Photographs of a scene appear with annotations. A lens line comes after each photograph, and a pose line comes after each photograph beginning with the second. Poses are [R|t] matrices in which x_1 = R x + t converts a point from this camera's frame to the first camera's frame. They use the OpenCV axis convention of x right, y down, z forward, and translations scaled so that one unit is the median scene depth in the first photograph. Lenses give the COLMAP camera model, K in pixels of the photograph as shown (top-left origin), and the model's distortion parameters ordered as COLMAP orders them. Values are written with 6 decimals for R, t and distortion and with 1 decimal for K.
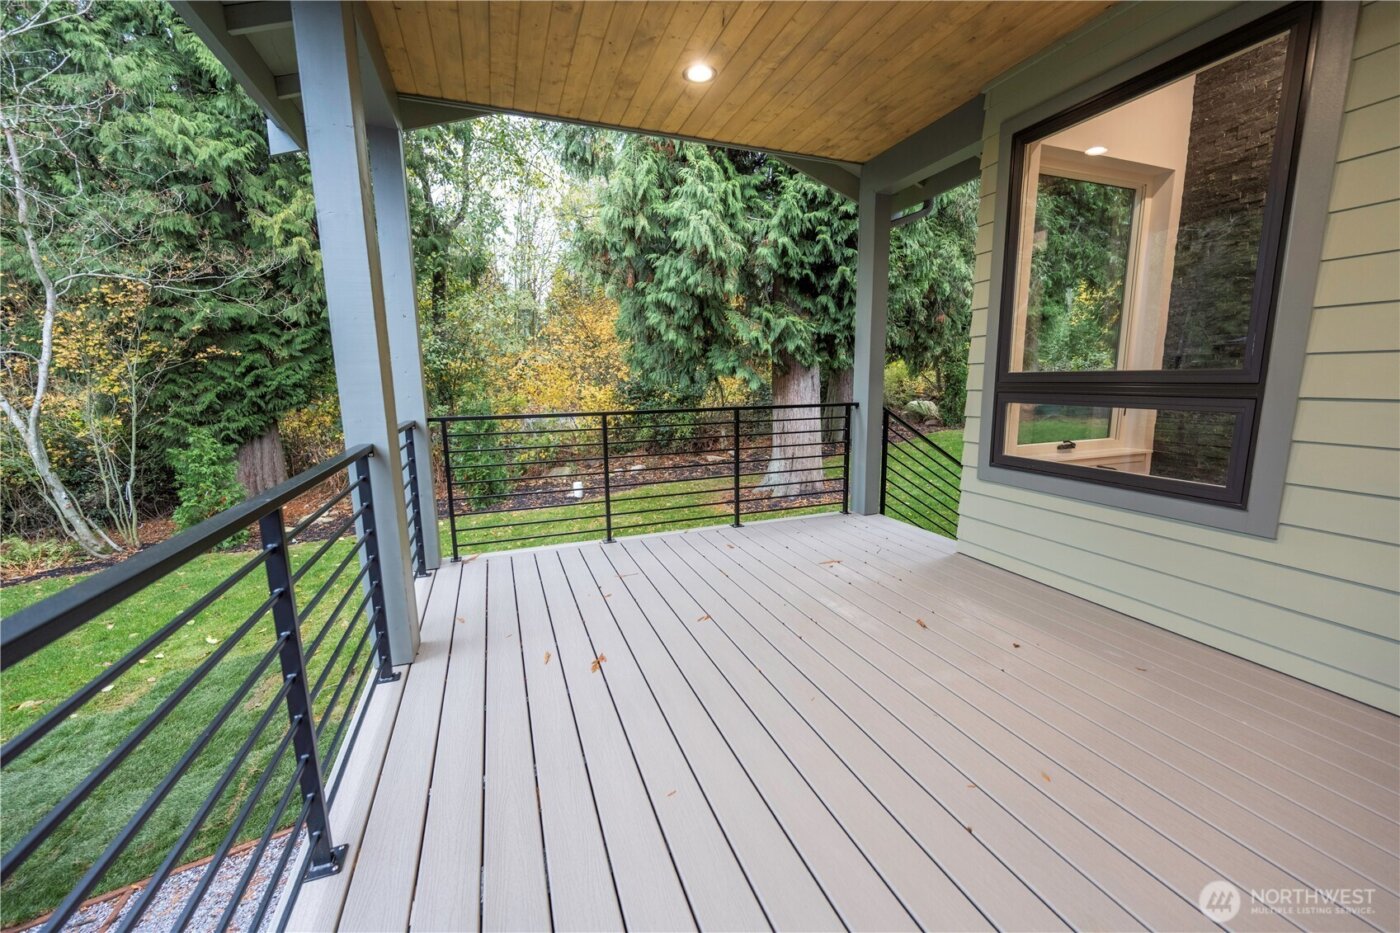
lens RADIAL K [[553.0, 0, 707.8], [0, 553.0, 467.9], [0, 0, 1]] dist [-0.008622, -0.000045]
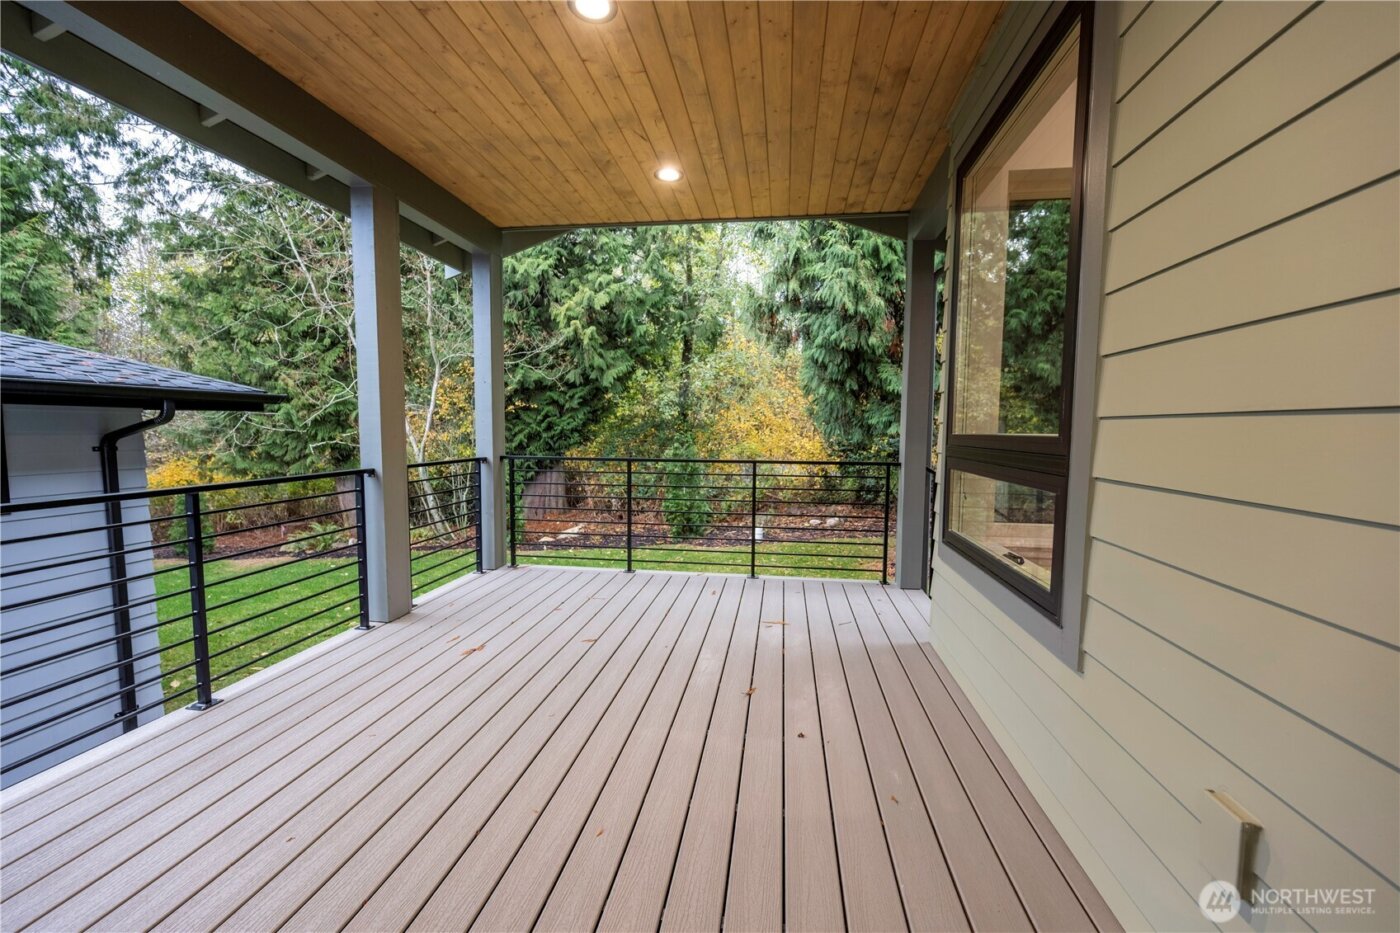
lens RADIAL K [[553.0, 0, 706.0], [0, 553.0, 470.3], [0, 0, 1]] dist [-0.008622, -0.000045]
pose [[0.869162, 0.057446, -0.491180, 0.221033], [-0.099414, 0.993250, -0.059752, -0.009697], [0.484432, 0.100765, 0.869006, 0.026473]]
